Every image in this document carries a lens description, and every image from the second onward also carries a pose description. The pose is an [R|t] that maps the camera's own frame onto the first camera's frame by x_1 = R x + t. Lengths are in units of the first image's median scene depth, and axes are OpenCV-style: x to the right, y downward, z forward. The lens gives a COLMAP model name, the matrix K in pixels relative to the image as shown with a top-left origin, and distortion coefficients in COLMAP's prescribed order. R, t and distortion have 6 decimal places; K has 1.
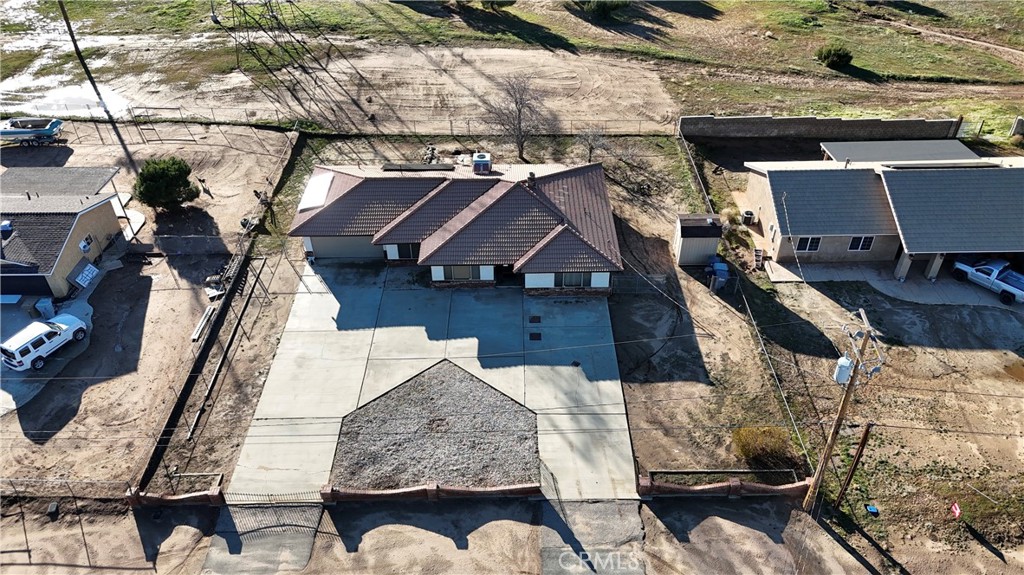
lens RADIAL K [[751.8, 0, 512.0], [0, 751.8, 287.5], [0, 0, 1]] dist [0.064108, -0.073944]
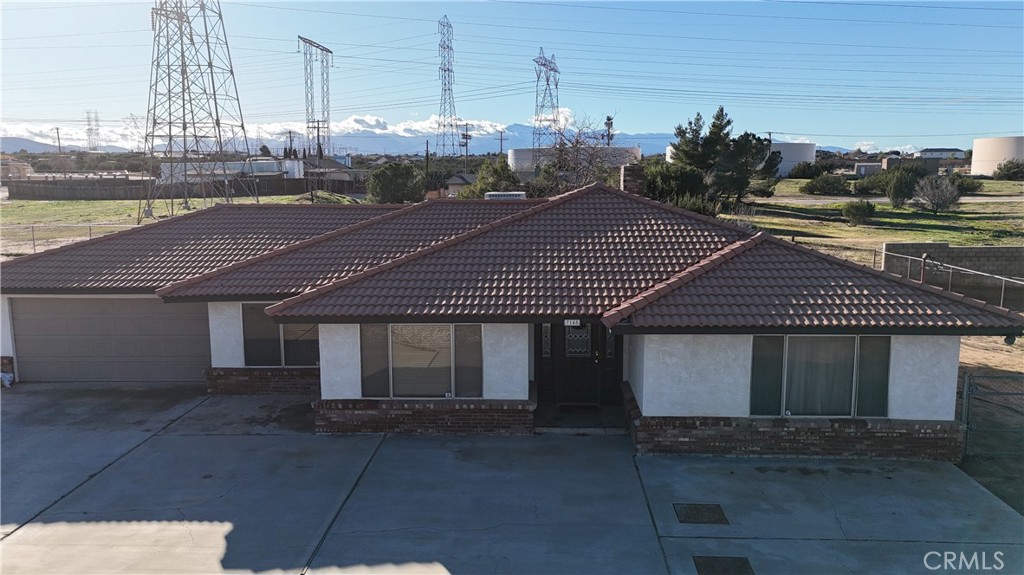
lens RADIAL K [[751.8, 0, 512.0], [0, 751.8, 287.5], [0, 0, 1]] dist [0.064108, -0.073944]
pose [[0.998944, 0.011740, -0.044415, -0.017416], [-0.032099, 0.870021, -0.491968, 0.091375], [0.032867, 0.492874, 0.869480, 0.687779]]
